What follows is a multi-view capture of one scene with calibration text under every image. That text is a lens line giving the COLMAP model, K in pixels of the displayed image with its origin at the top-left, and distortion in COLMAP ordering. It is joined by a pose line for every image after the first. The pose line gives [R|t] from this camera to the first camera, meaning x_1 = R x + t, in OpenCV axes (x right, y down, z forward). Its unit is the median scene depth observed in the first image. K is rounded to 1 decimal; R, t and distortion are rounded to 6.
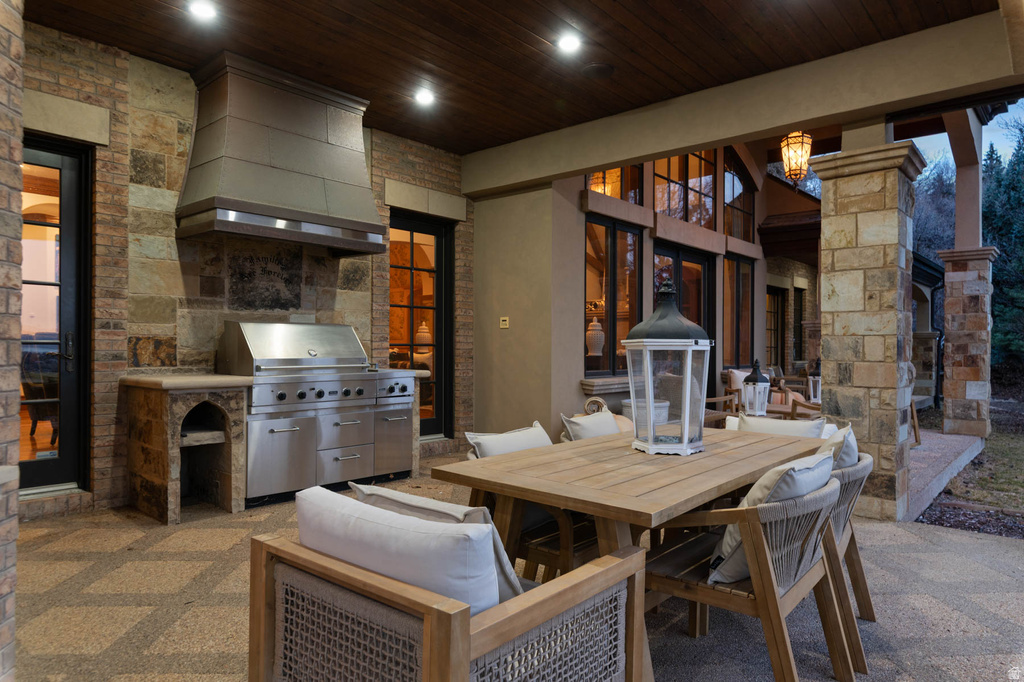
lens RADIAL K [[665.2, 0, 512.0], [0, 665.2, 341.0], [0, 0, 1]] dist [-0.000808, -0.000028]
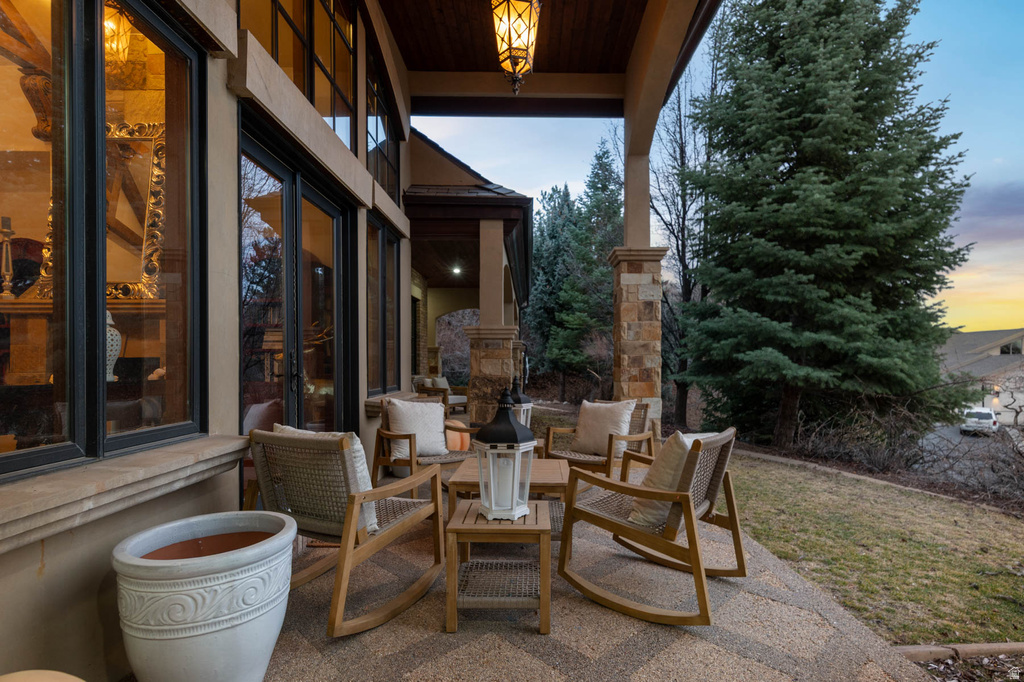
lens RADIAL K [[503.5, 0, 534.0], [0, 503.5, 362.2], [0, 0, 1]] dist [0.000333, -0.000474]
pose [[0.740261, -0.007656, 0.672276, 0.127180], [-0.000170, 0.999933, 0.011575, 0.005164], [-0.672320, -0.008683, 0.740210, 0.596568]]
